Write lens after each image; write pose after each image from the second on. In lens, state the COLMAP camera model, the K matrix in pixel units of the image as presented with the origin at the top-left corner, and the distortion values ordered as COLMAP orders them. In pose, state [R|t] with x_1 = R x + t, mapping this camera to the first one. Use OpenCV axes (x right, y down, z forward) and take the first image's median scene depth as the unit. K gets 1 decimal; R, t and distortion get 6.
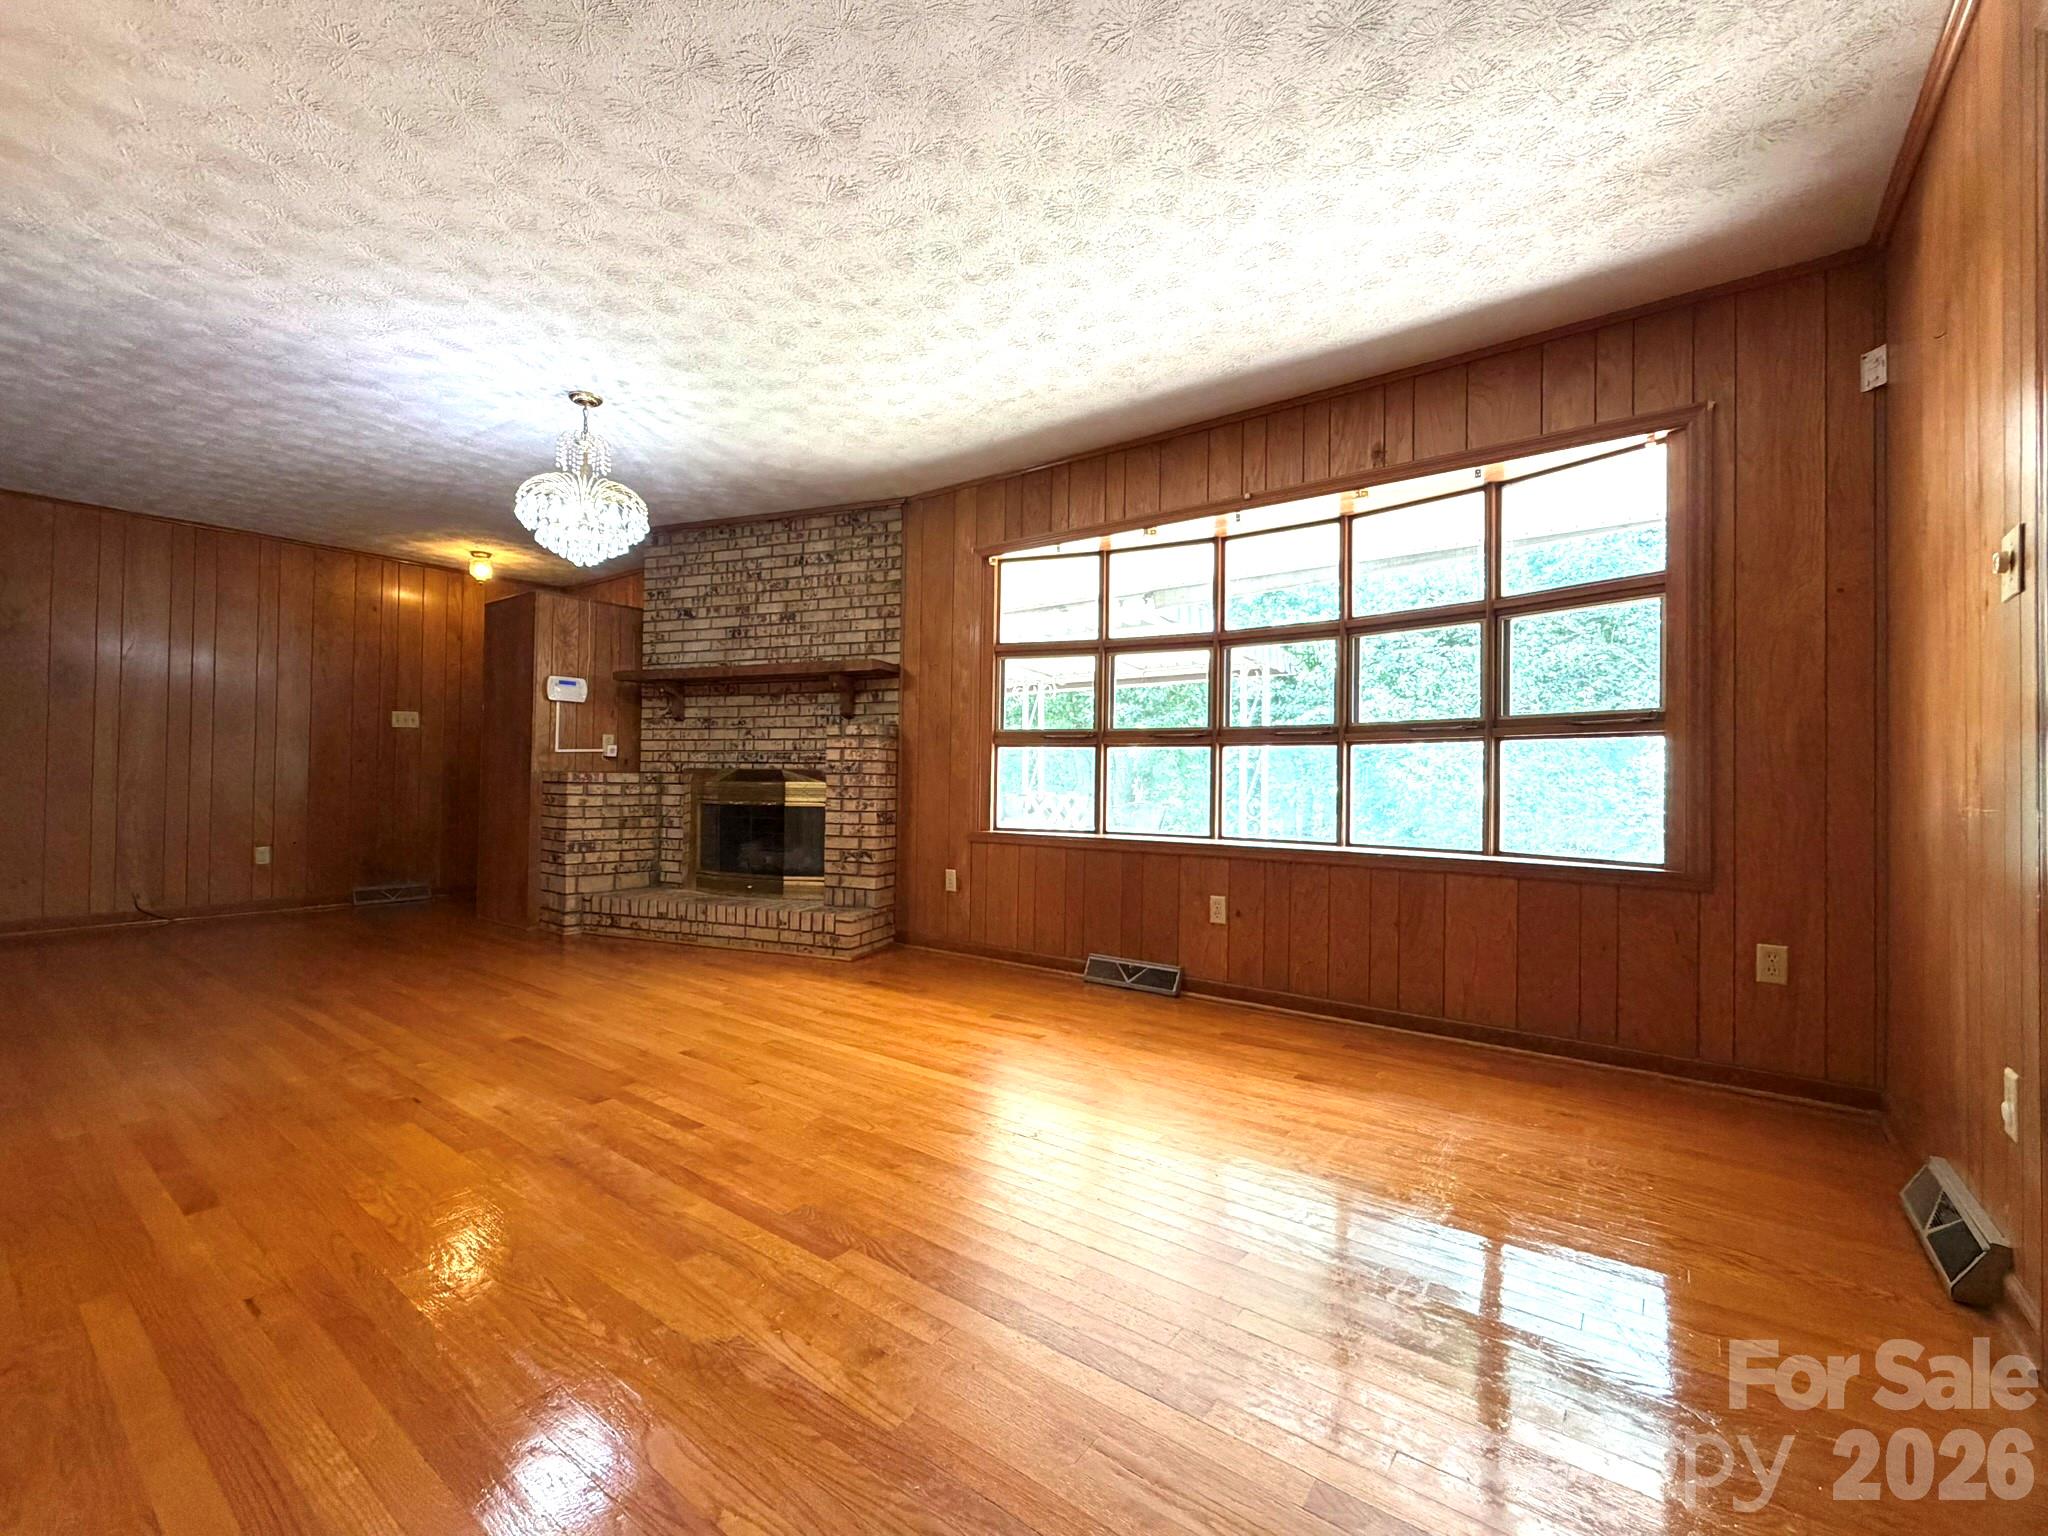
lens RADIAL K [[868.4, 0, 1027.1], [0, 868.4, 767.7], [0, 0, 1]] dist [0.001360, 0.000182]
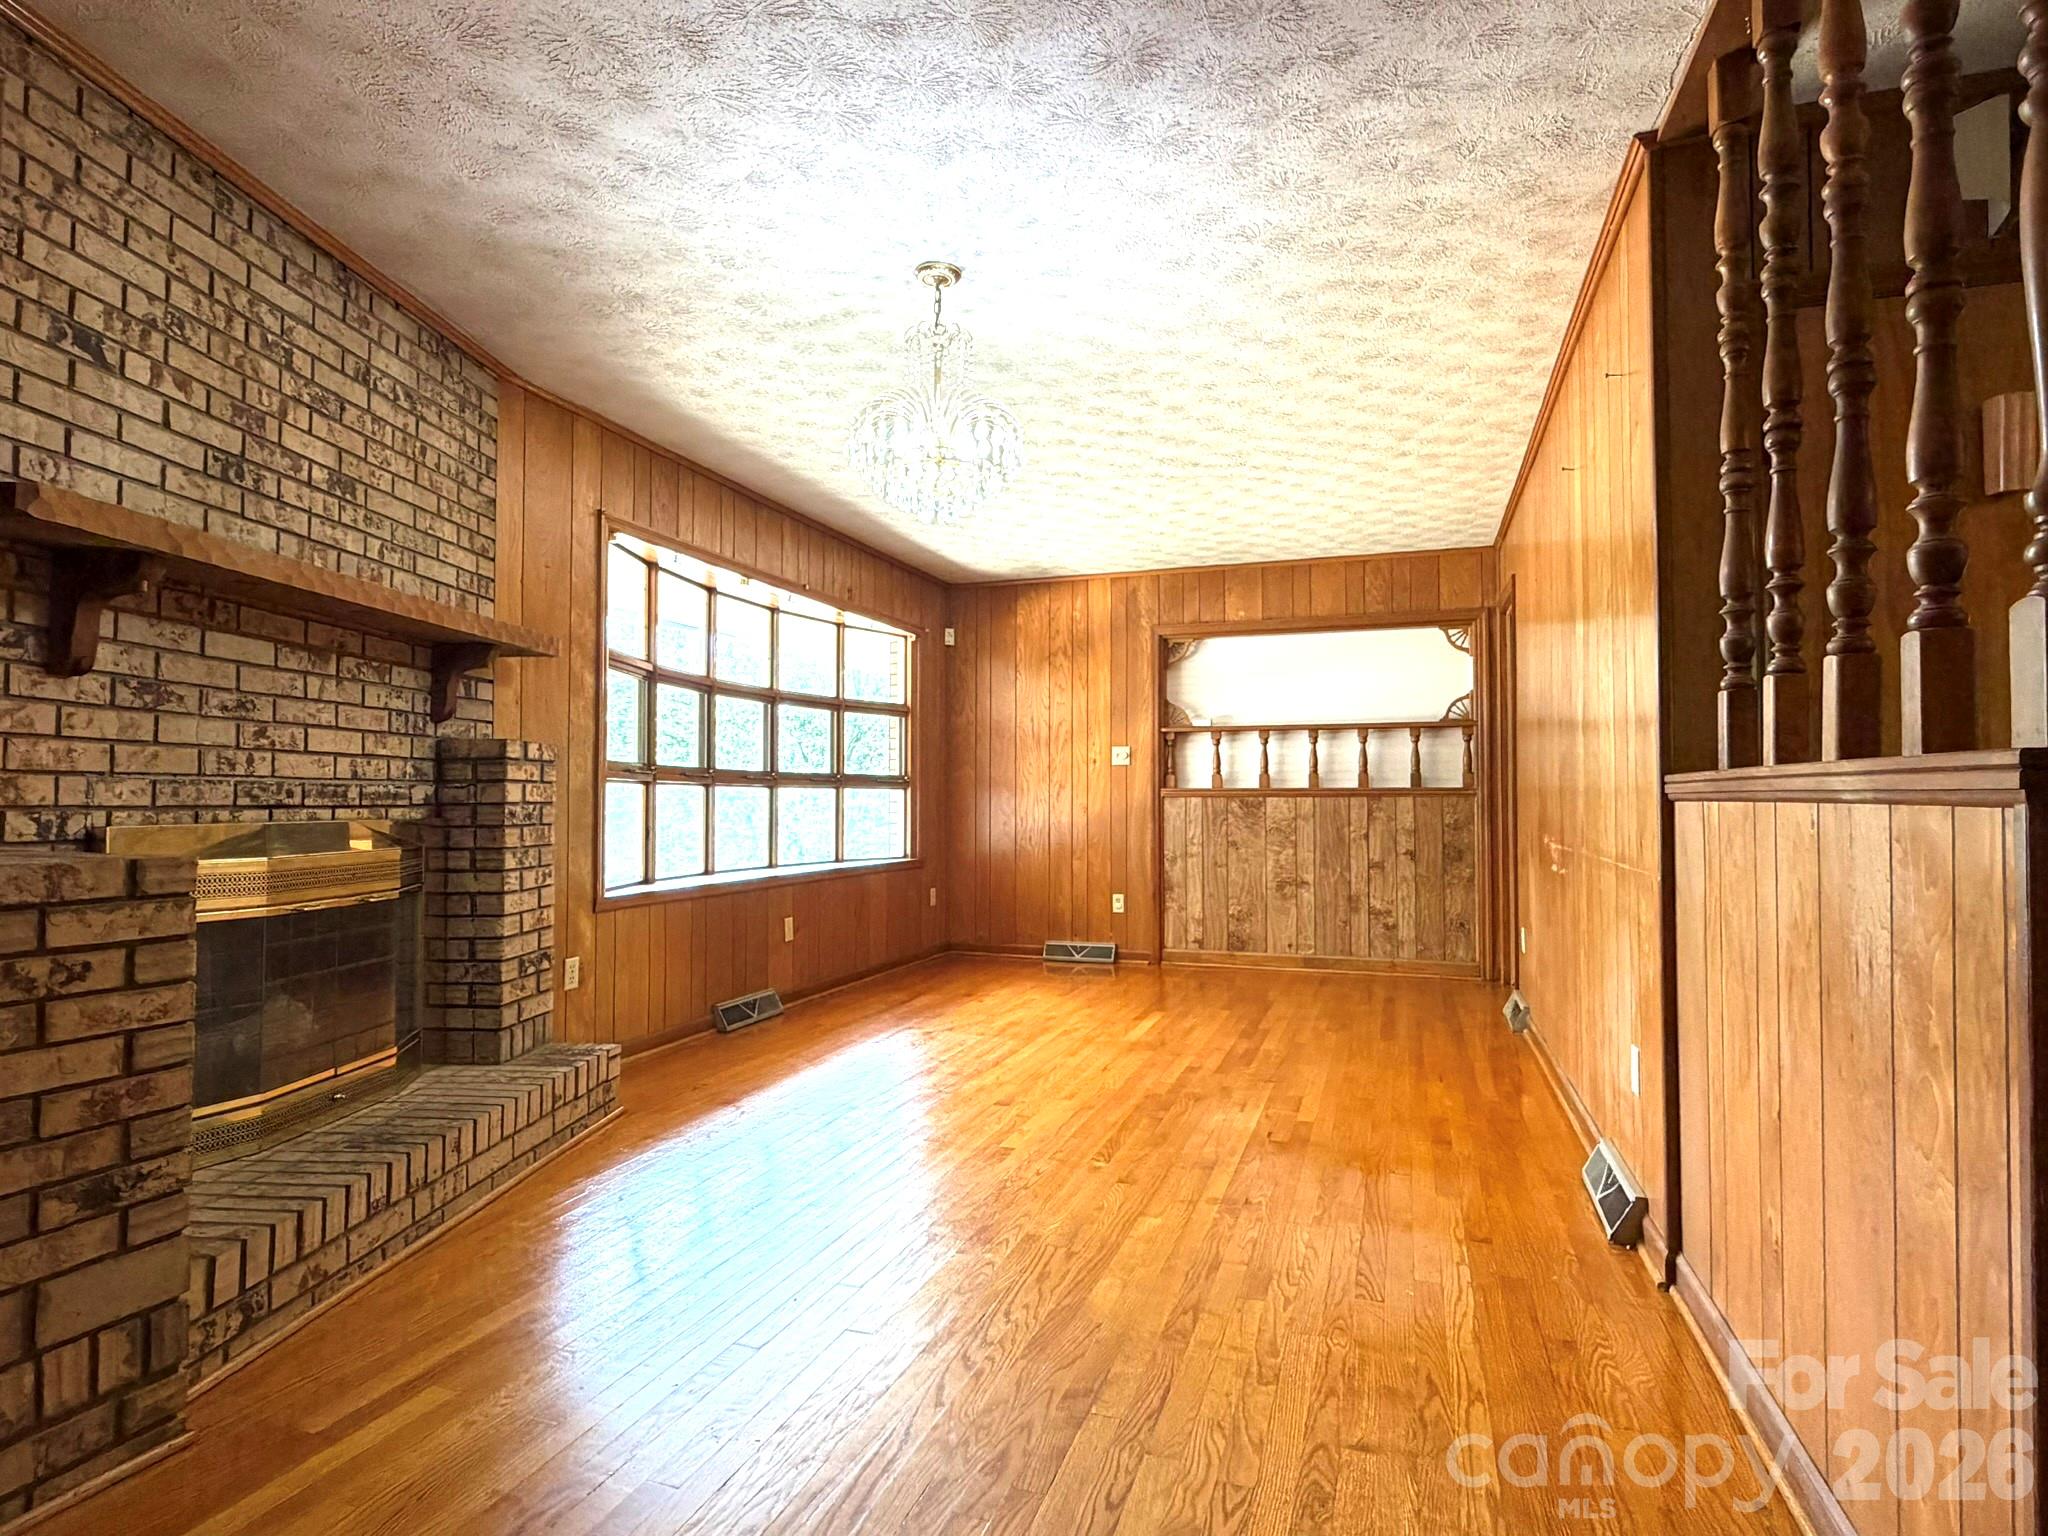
lens RADIAL K [[1077.1, 0, 1025.1], [0, 1077.1, 778.3], [0, 0, 1]] dist [-0.001214, -0.000298]
pose [[-0.302826, 0.007388, 0.953017, -0.940269], [-0.019148, 0.999721, -0.013834, -0.019822], [-0.952853, -0.022438, -0.302600, 0.847919]]
